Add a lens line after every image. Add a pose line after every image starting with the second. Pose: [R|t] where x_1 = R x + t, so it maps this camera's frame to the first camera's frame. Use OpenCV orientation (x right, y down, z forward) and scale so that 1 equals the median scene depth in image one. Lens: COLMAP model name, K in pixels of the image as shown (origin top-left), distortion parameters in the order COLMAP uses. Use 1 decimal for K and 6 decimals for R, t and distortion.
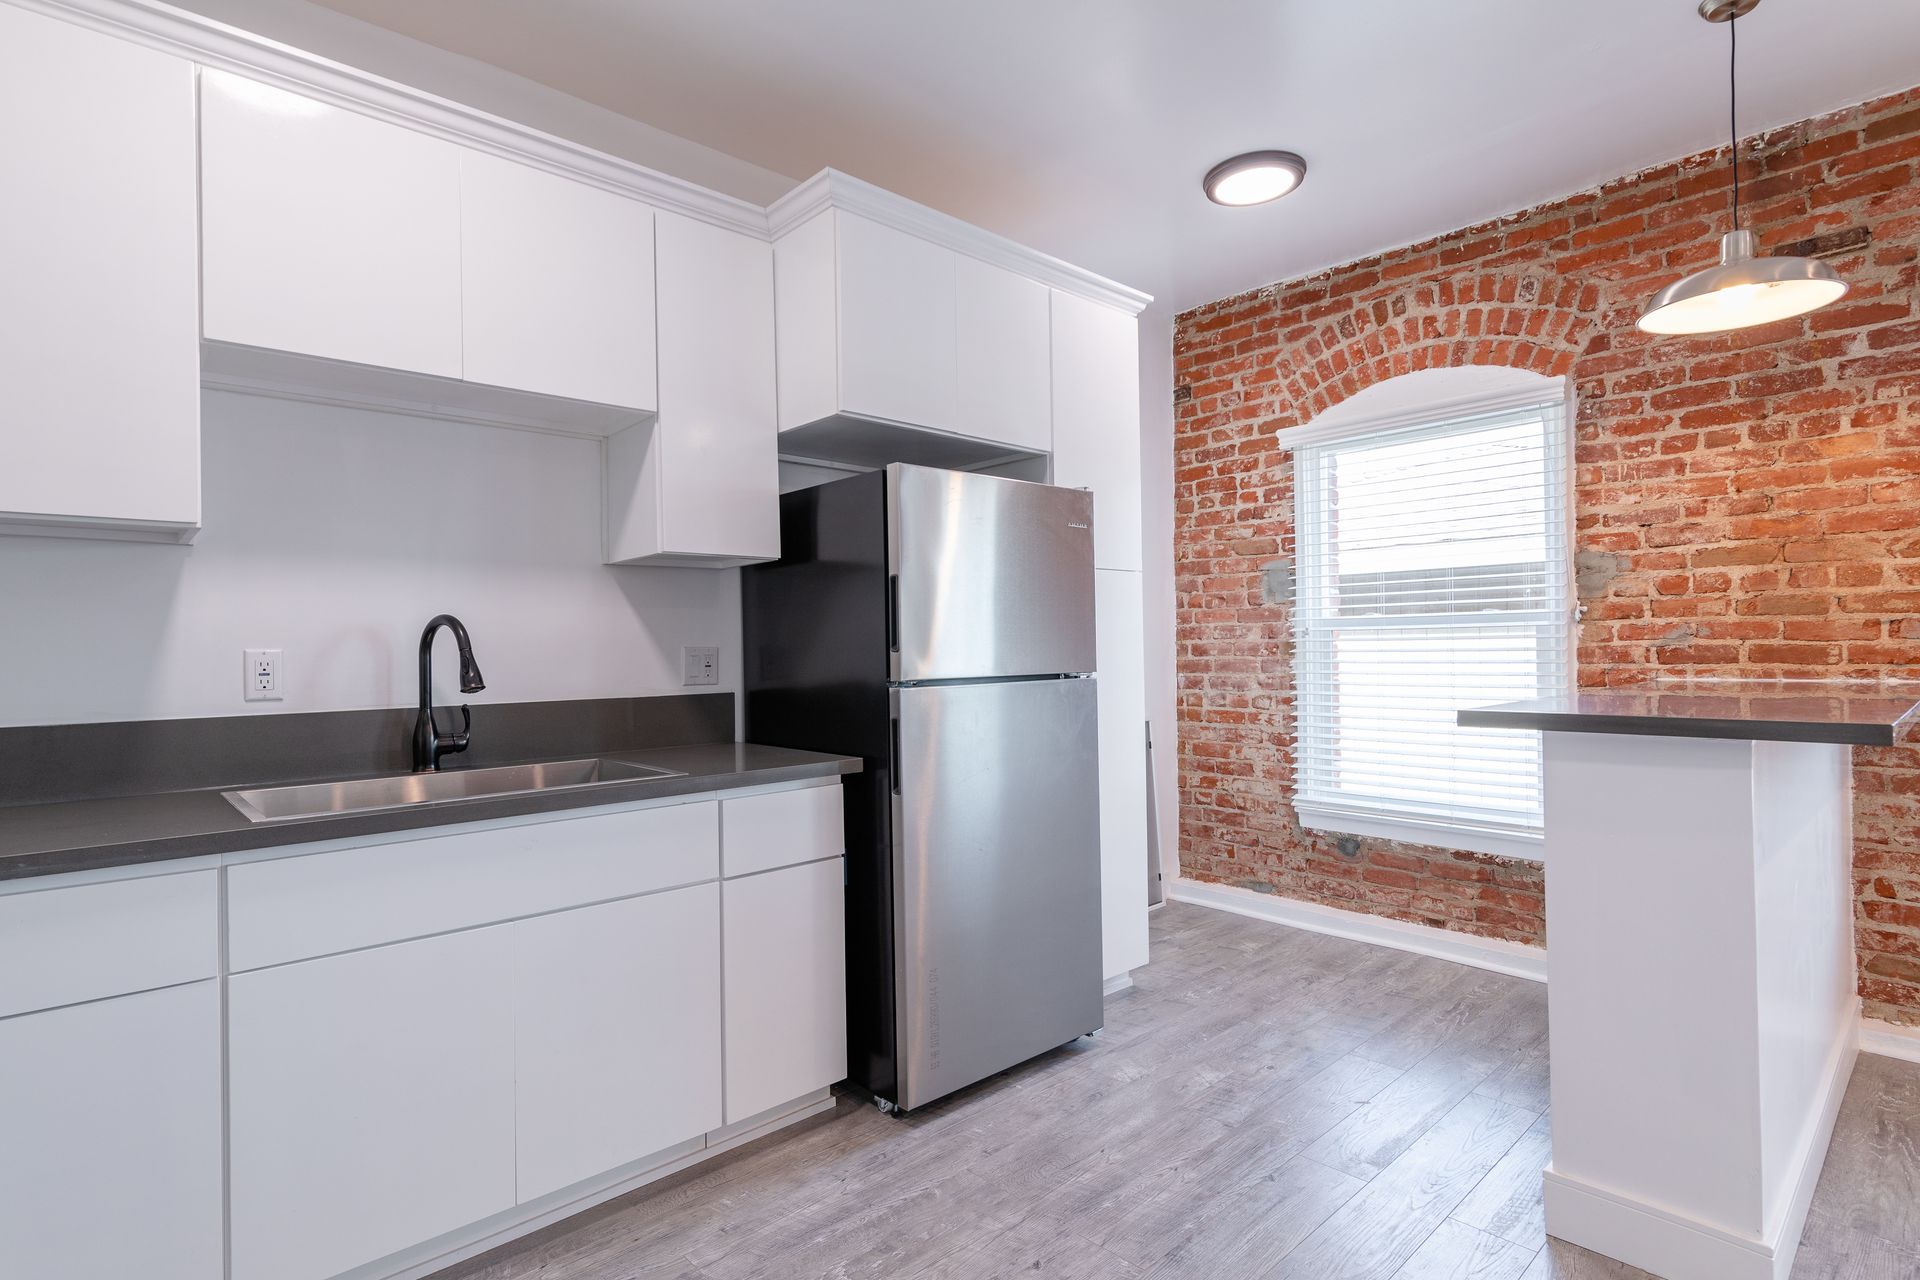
lens RADIAL K [[978.4, 0, 951.8], [0, 978.4, 643.3], [0, 0, 1]] dist [0.000742, -0.001258]
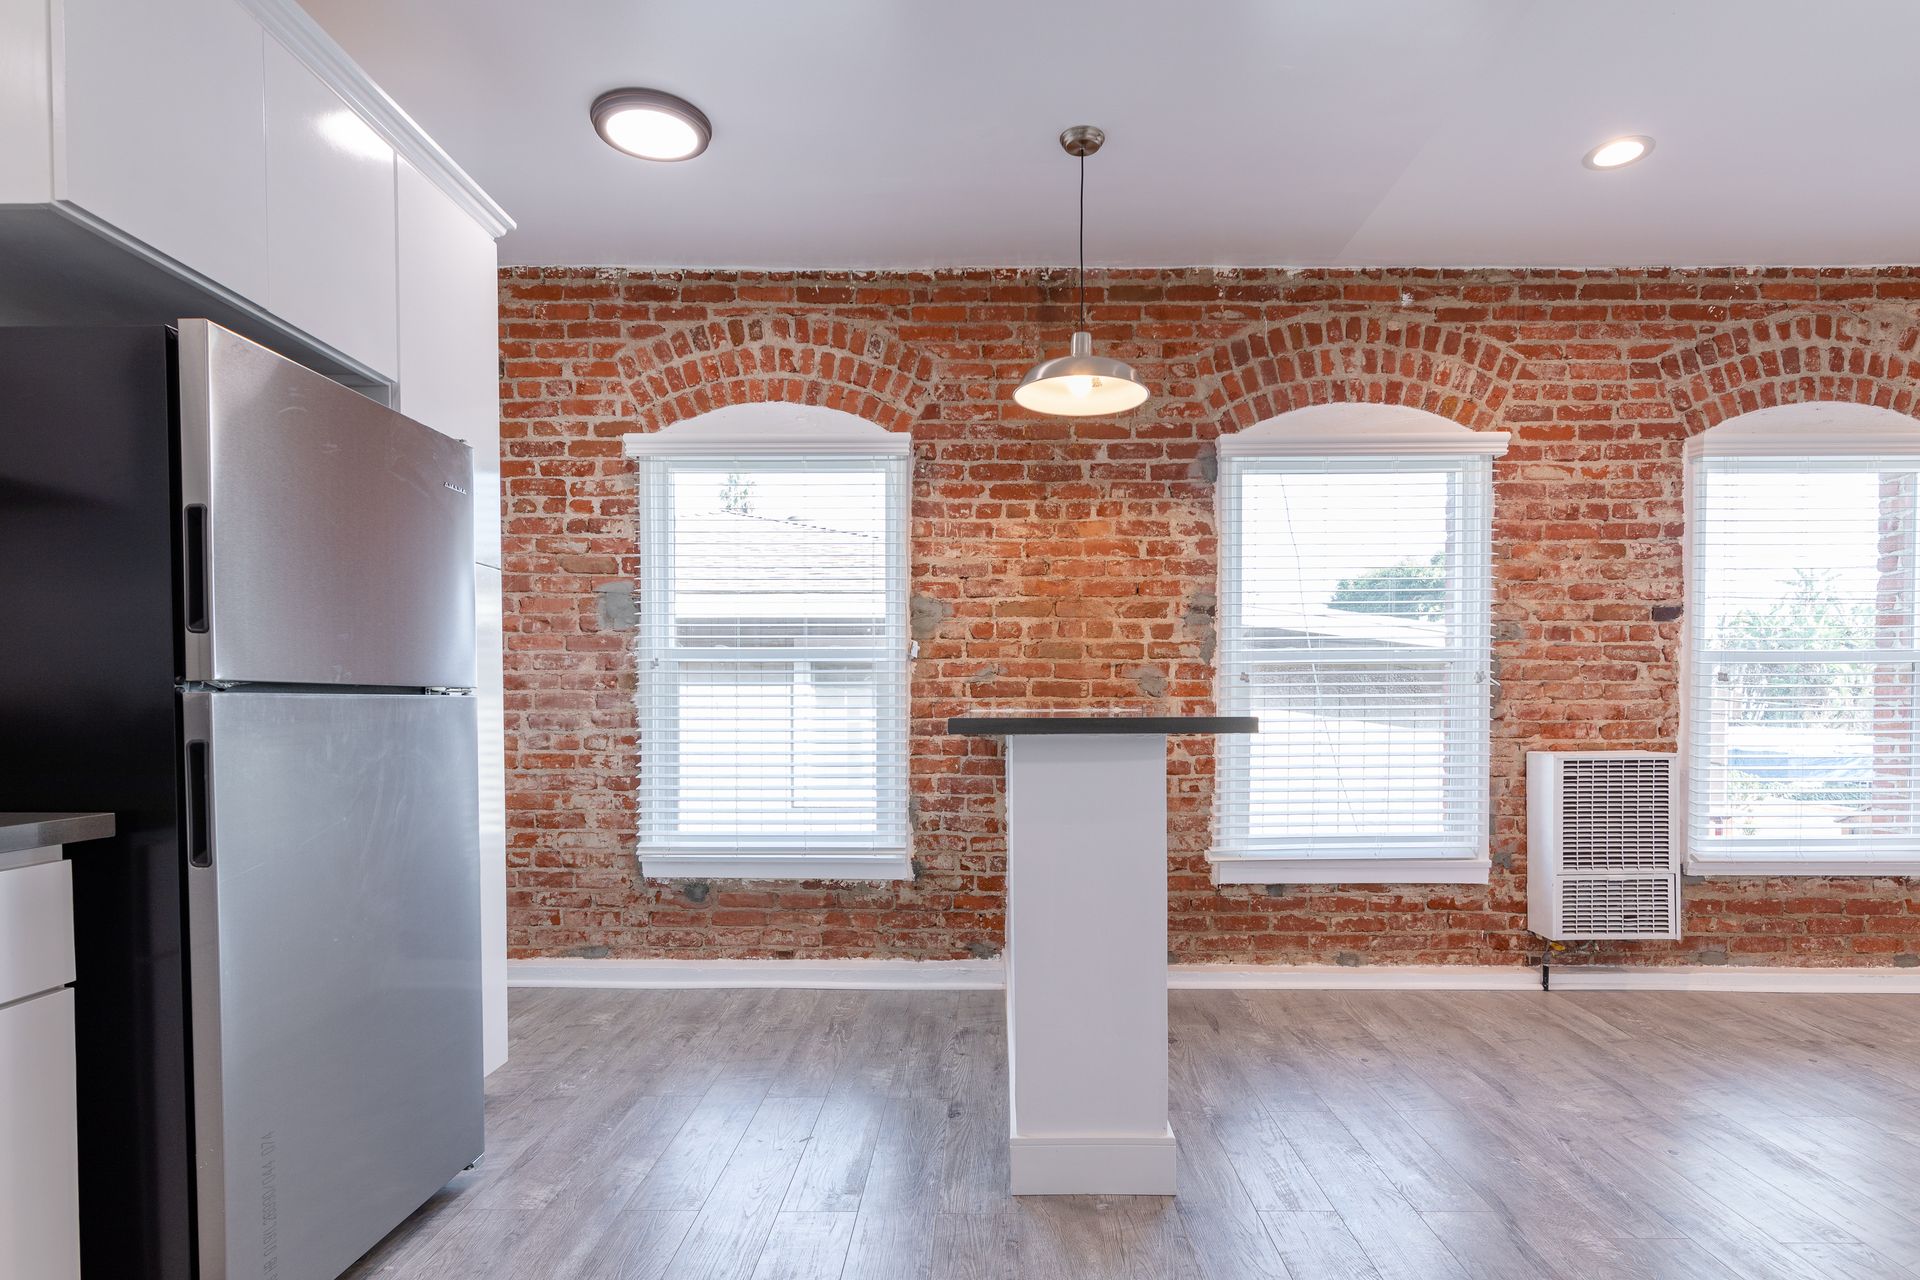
lens RADIAL K [[1008.3, 0, 984.2], [0, 1008.3, 732.8], [0, 0, 1]] dist [0.001251, -0.002002]
pose [[0.672121, -0.001936, 0.740439, -0.157222], [-0.012411, 0.999827, 0.013880, 0.045791], [-0.740337, -0.018519, 0.671981, 0.176235]]
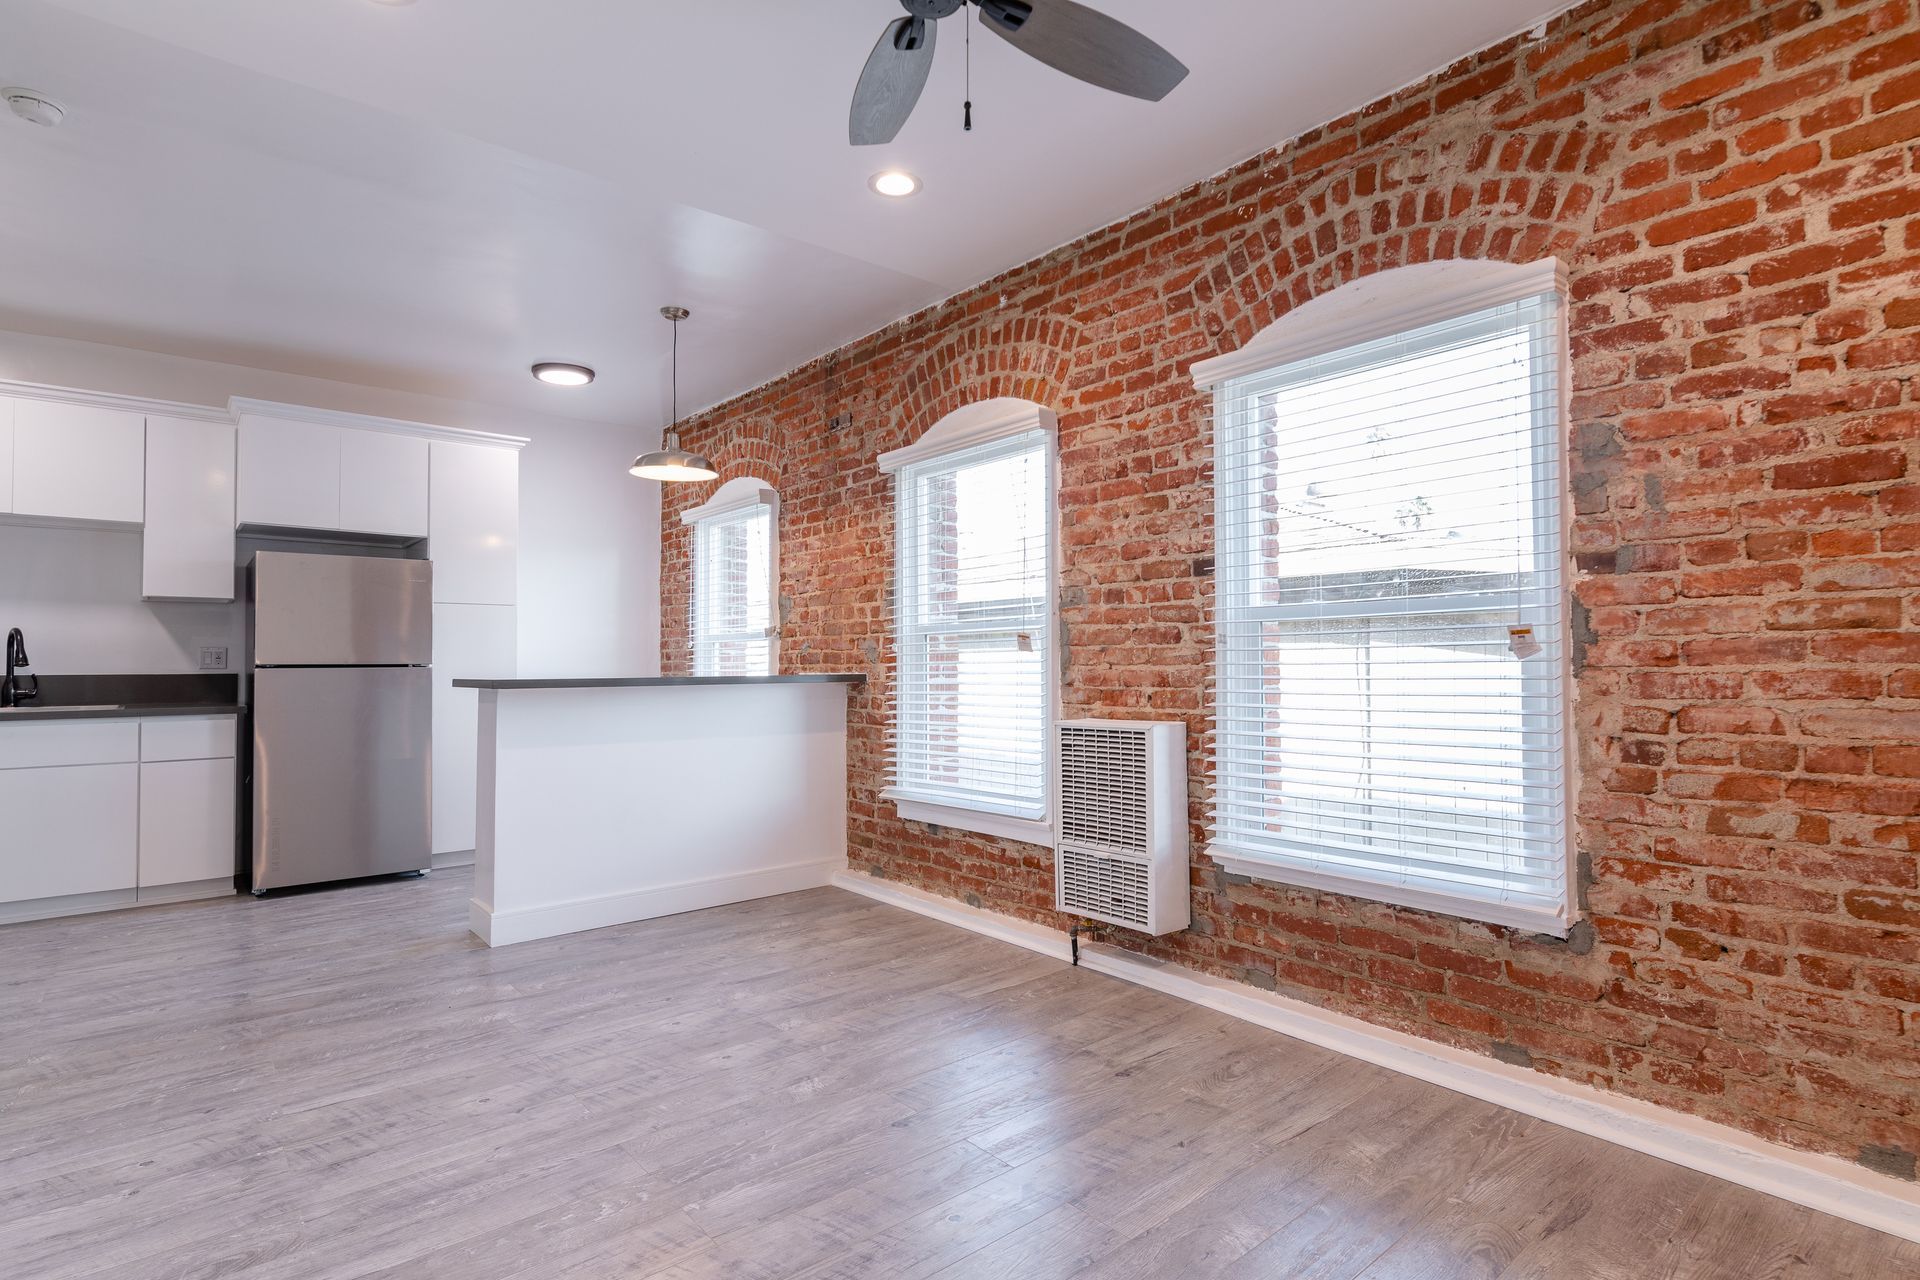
lens RADIAL K [[978.4, 0, 952.7], [0, 978.4, 639.7], [0, 0, 1]] dist [0.000742, -0.001258]
pose [[0.998932, 0.010150, -0.045085, 1.040117], [-0.011121, 0.999711, -0.021333, 0.011664], [0.044855, 0.021812, 0.998755, -0.632723]]
